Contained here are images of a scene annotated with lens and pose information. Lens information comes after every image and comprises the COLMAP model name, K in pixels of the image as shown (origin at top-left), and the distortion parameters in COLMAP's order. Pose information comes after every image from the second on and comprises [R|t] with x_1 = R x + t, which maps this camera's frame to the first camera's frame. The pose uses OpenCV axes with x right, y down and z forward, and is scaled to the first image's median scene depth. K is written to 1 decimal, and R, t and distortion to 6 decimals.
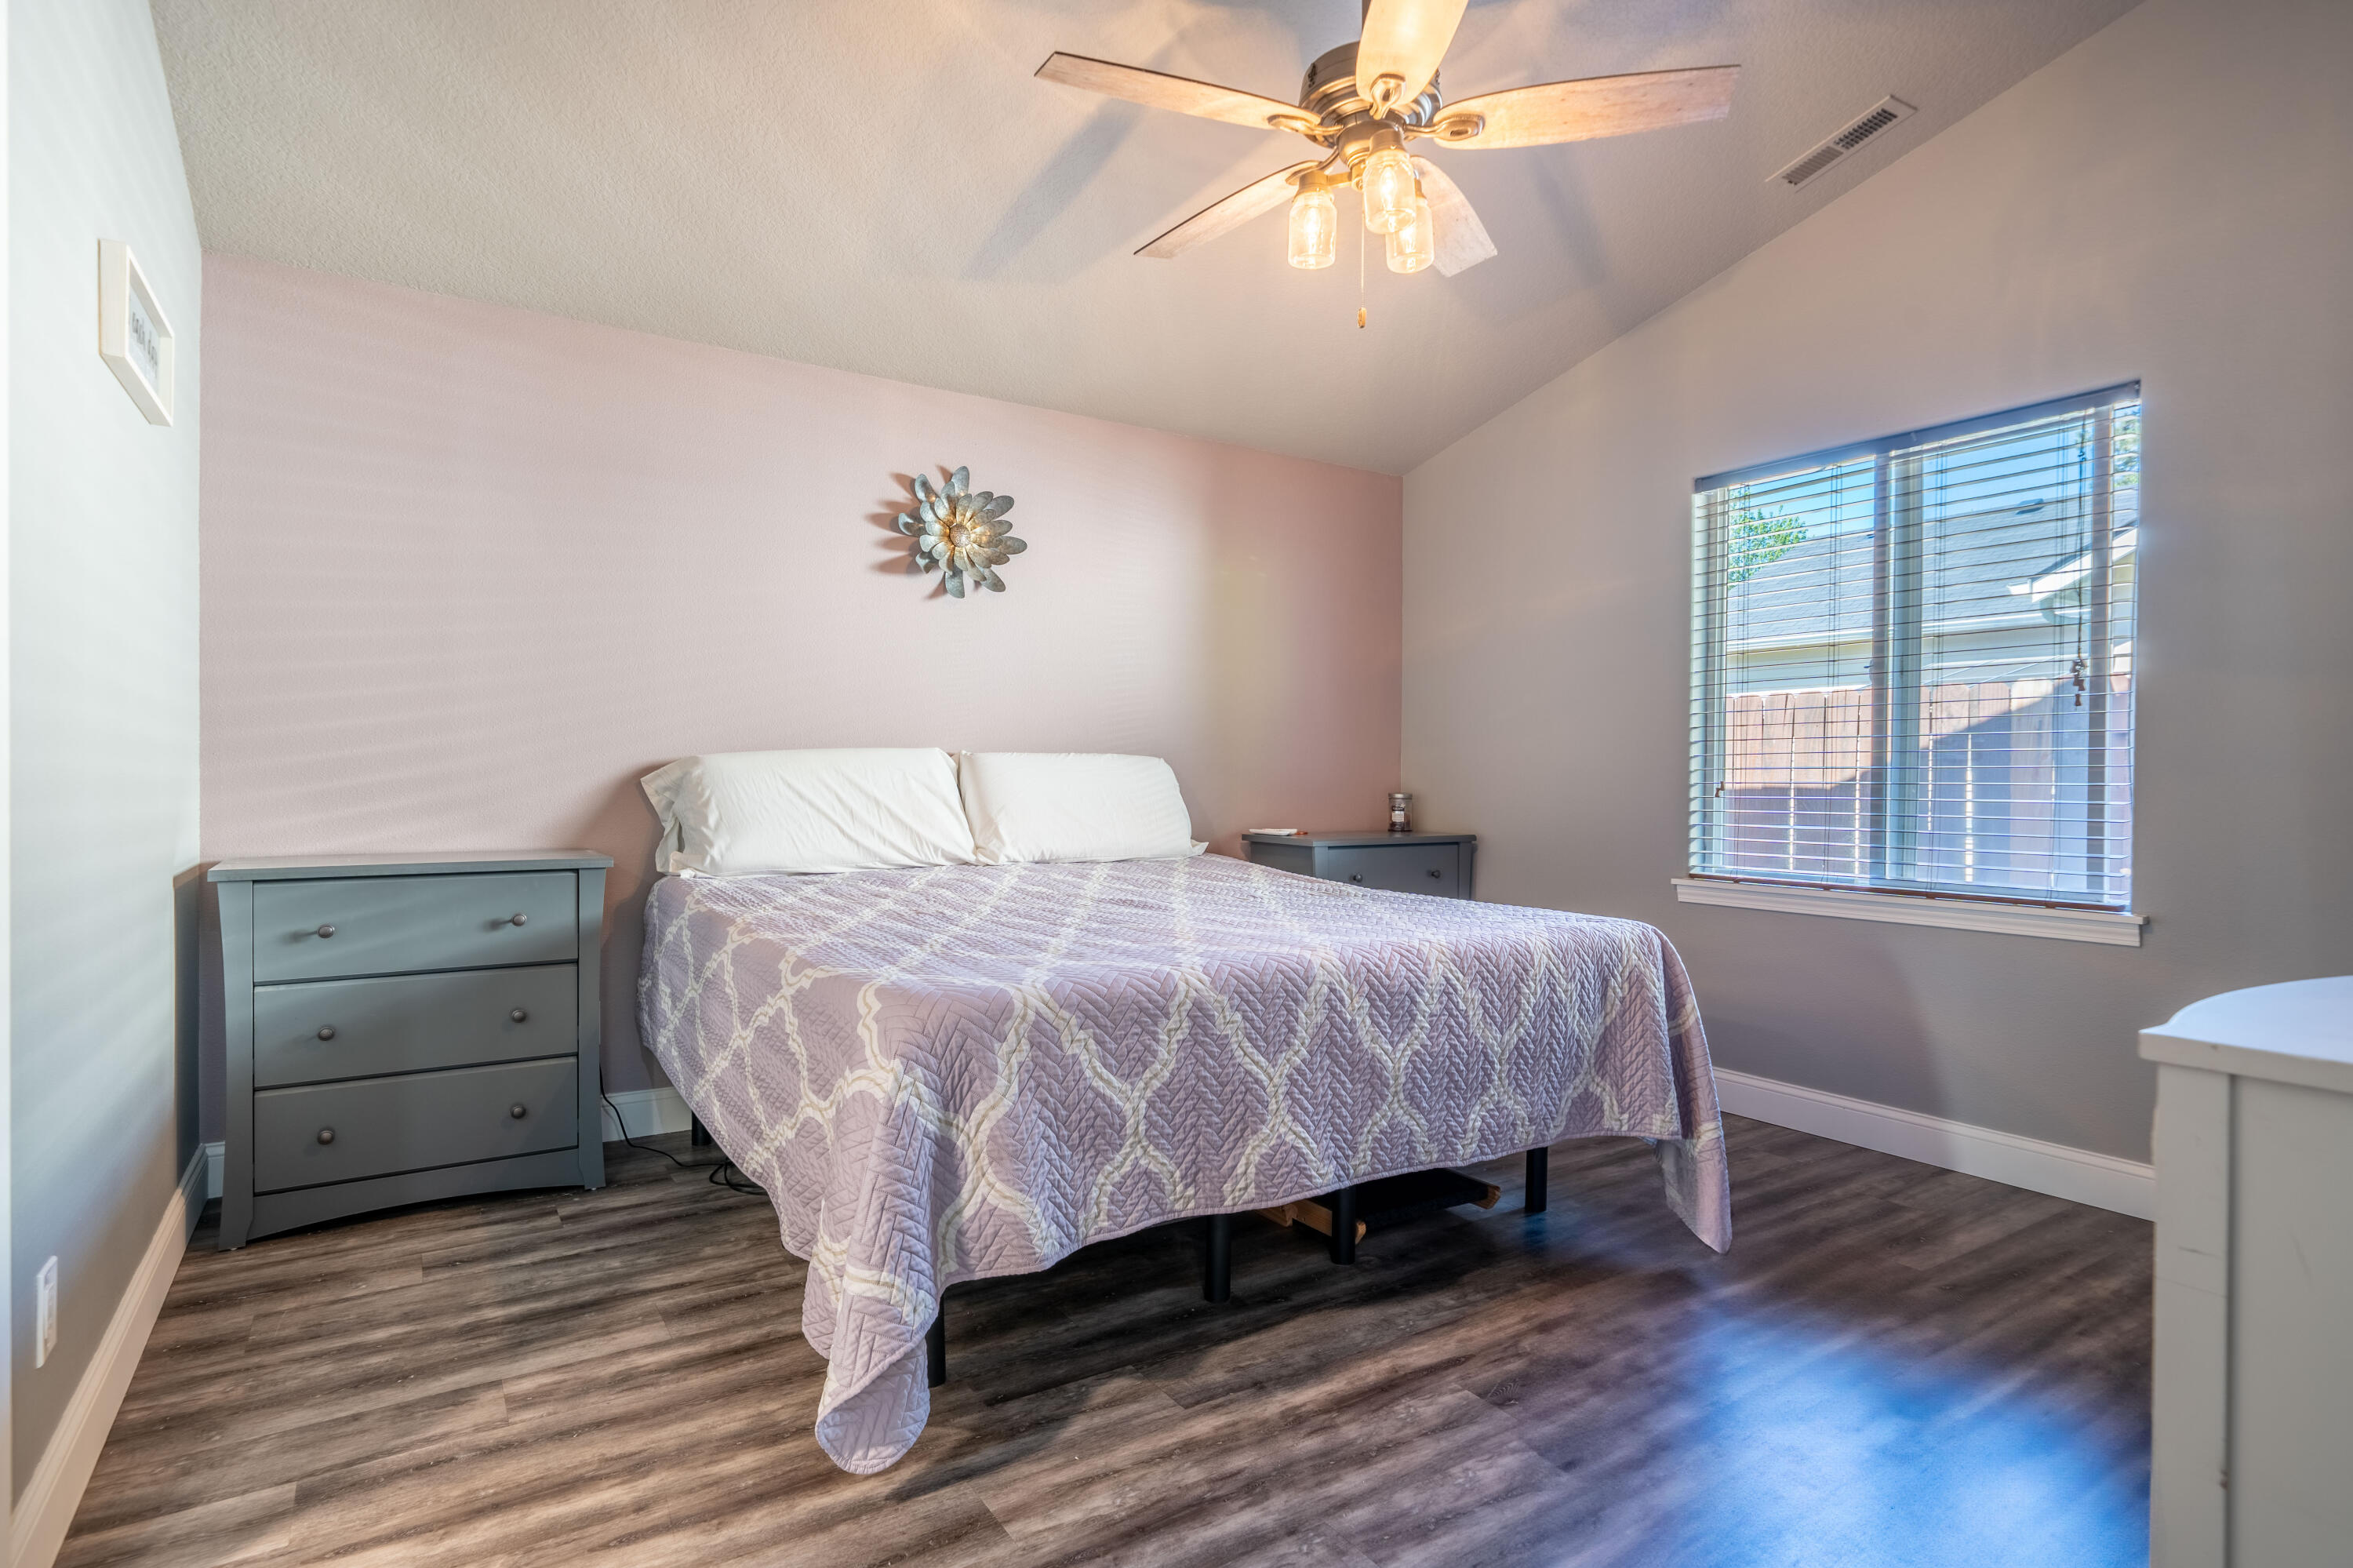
lens RADIAL K [[1201.9, 0, 1161.4], [0, 1201.9, 785.5], [0, 0, 1]] dist [-0.011553, -0.000465]
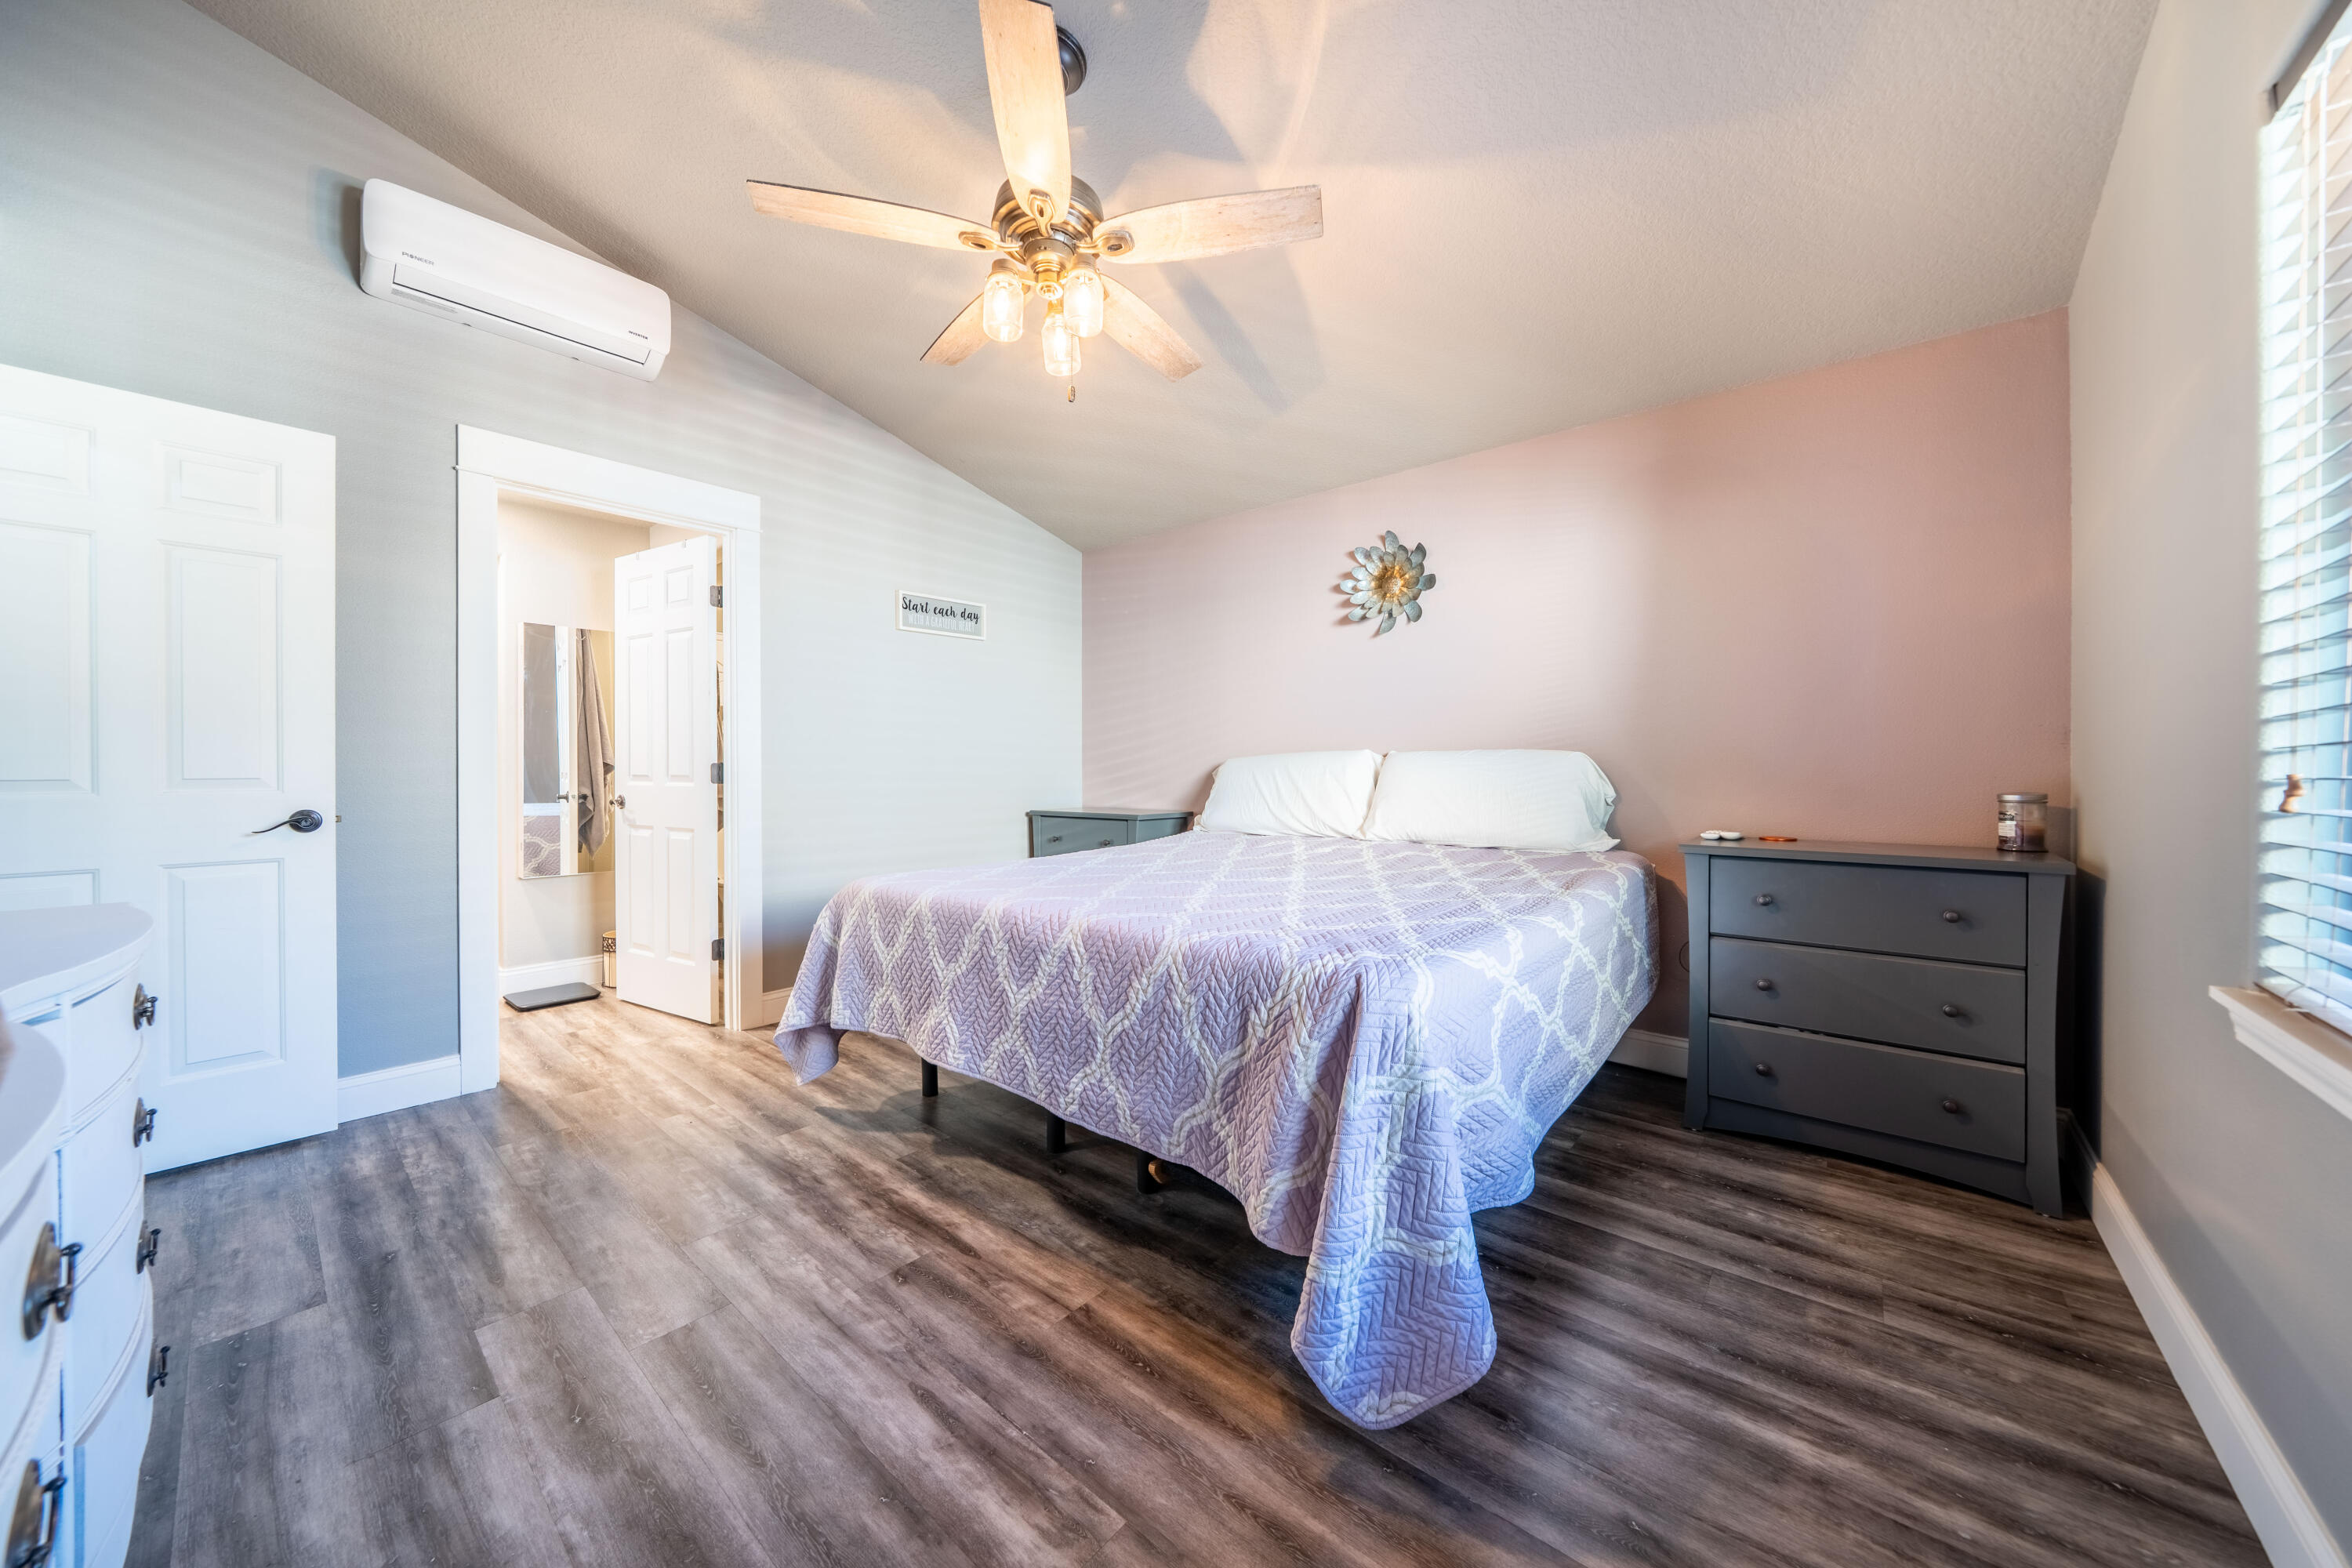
lens RADIAL K [[814.9, 0, 1175.1], [0, 814.9, 767.9], [0, 0, 1]] dist [-0.006171, 0.000532]
pose [[0.293880, -0.005881, -0.955824, 0.692667], [-0.005249, 0.999956, -0.007766, -0.003385], [0.955828, 0.007300, 0.293836, 0.600197]]
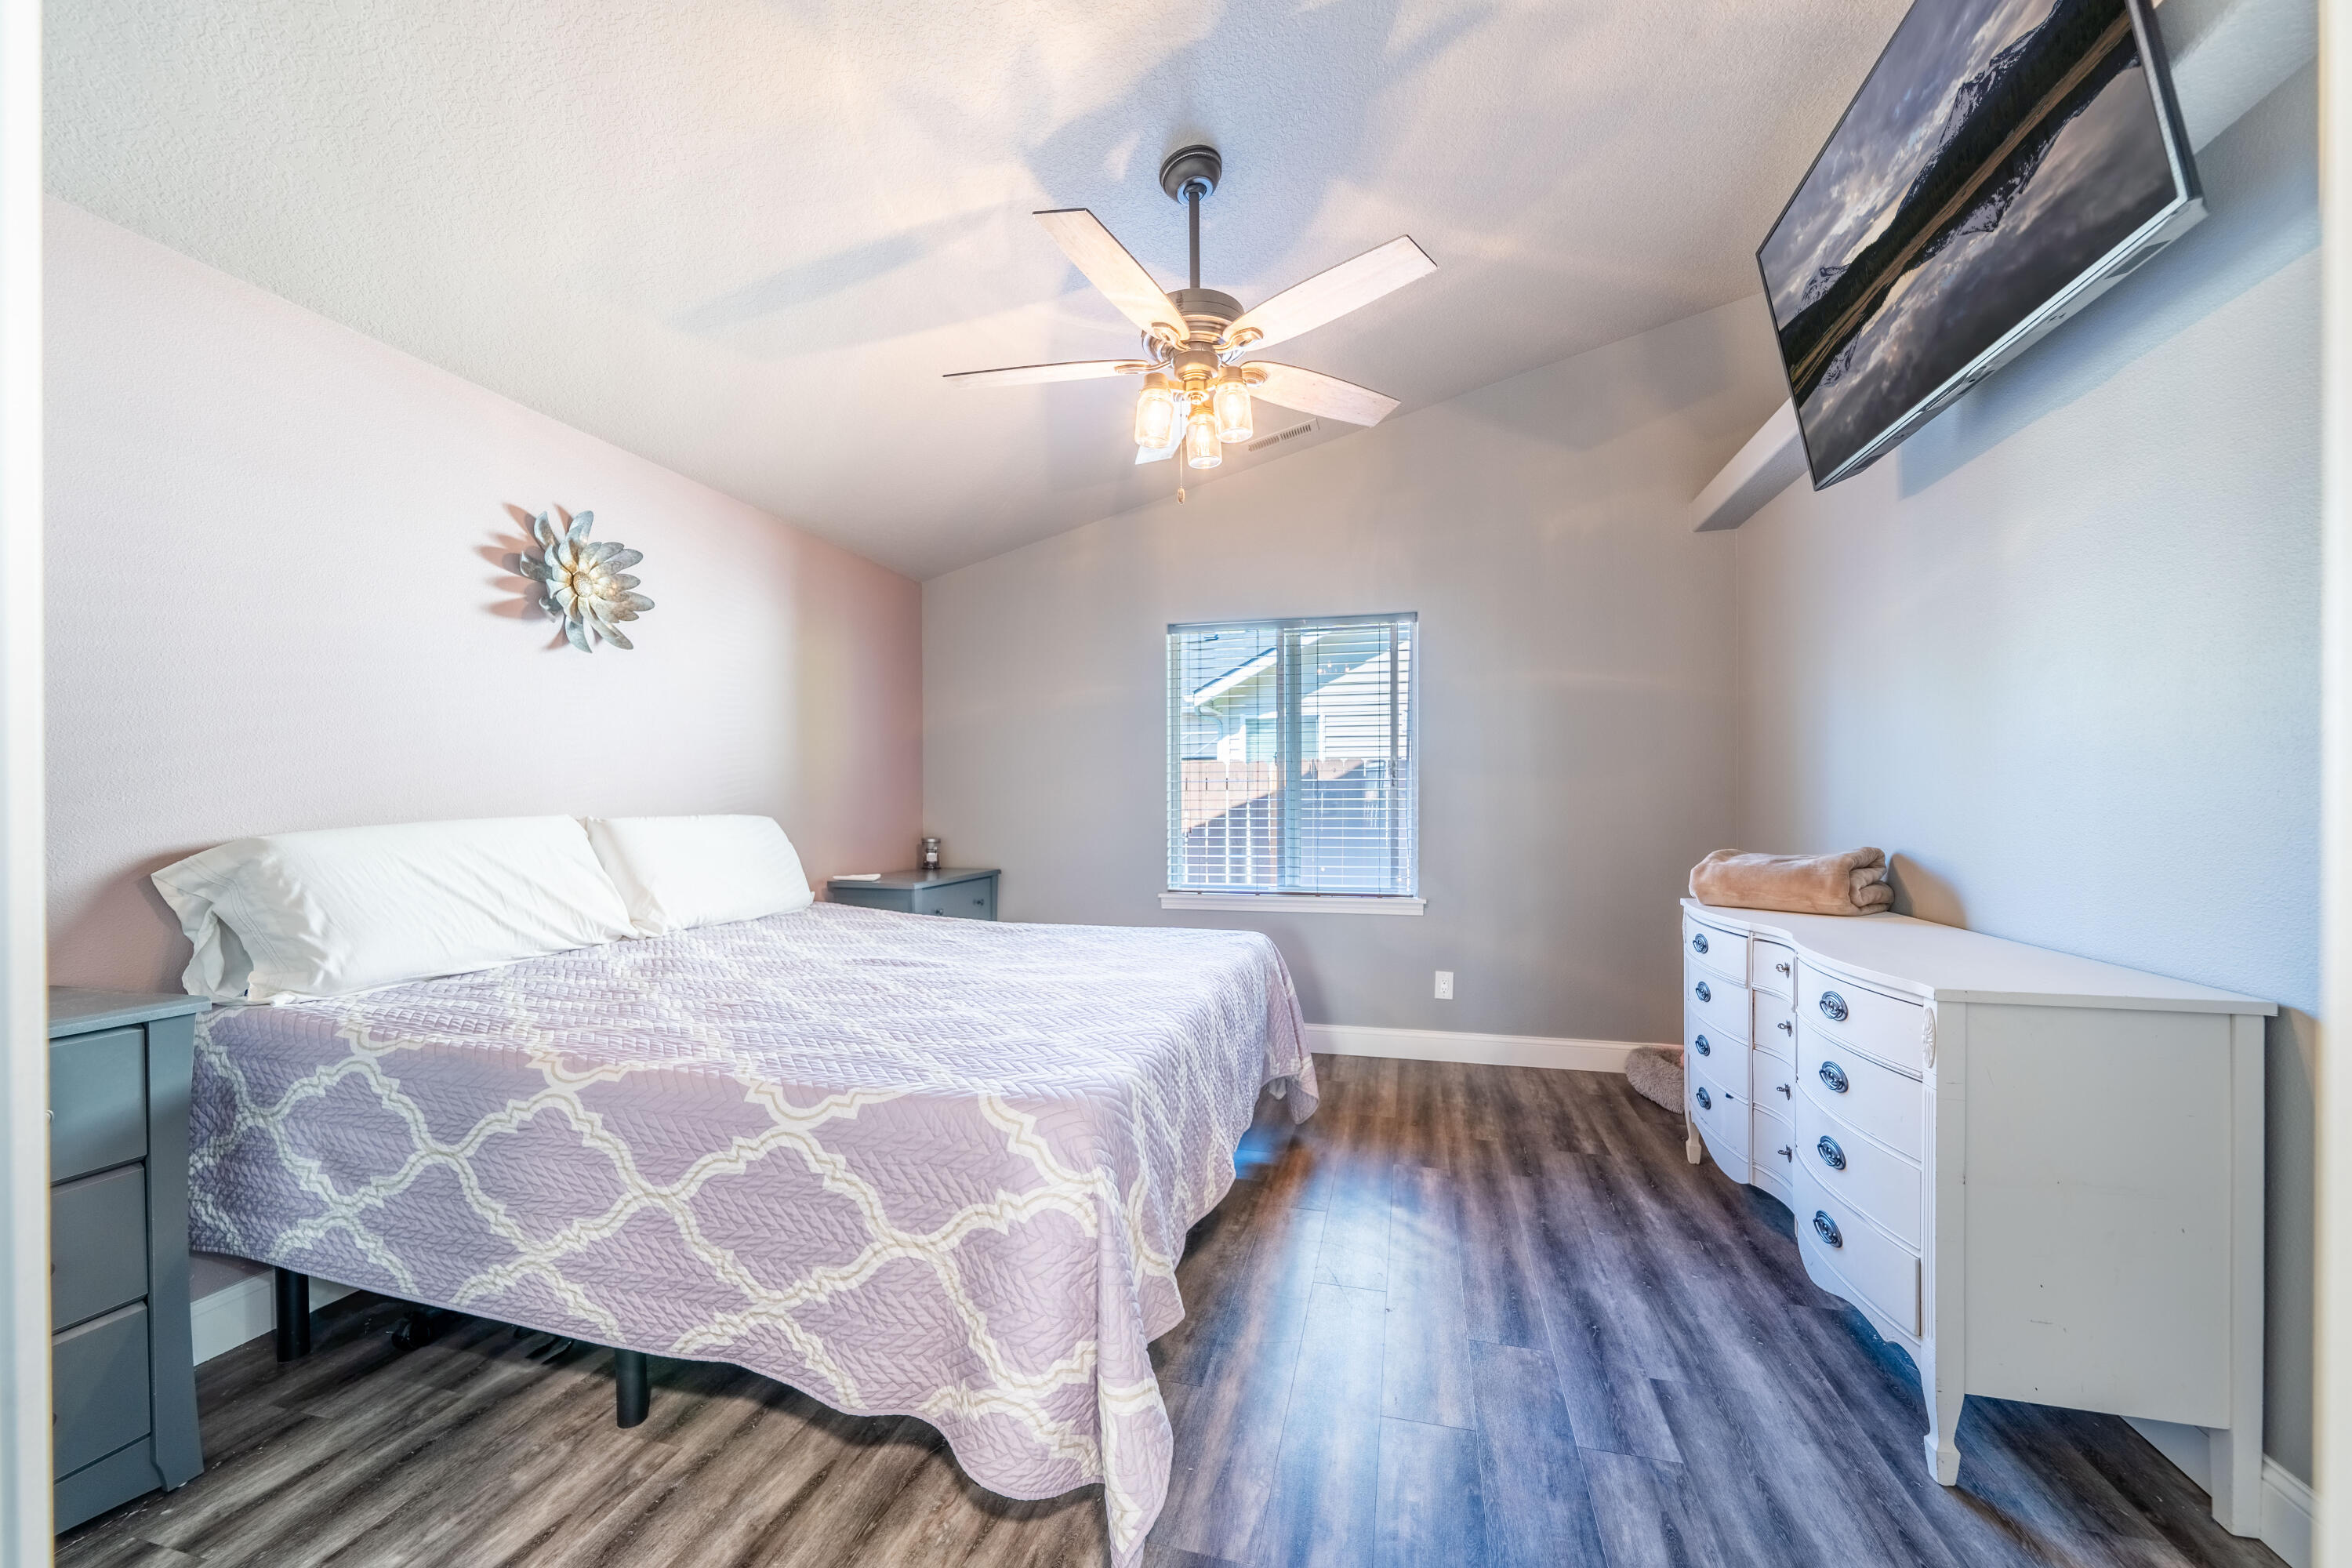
lens RADIAL K [[894.6, 0, 1190.4], [0, 894.6, 802.8], [0, 0, 1]] dist [-0.010621, 0.000492]
pose [[0.716899, -0.008696, 0.697123, -0.357883], [0.009369, 0.999952, 0.002838, -0.042592], [-0.697114, 0.004497, 0.716946, 0.207854]]
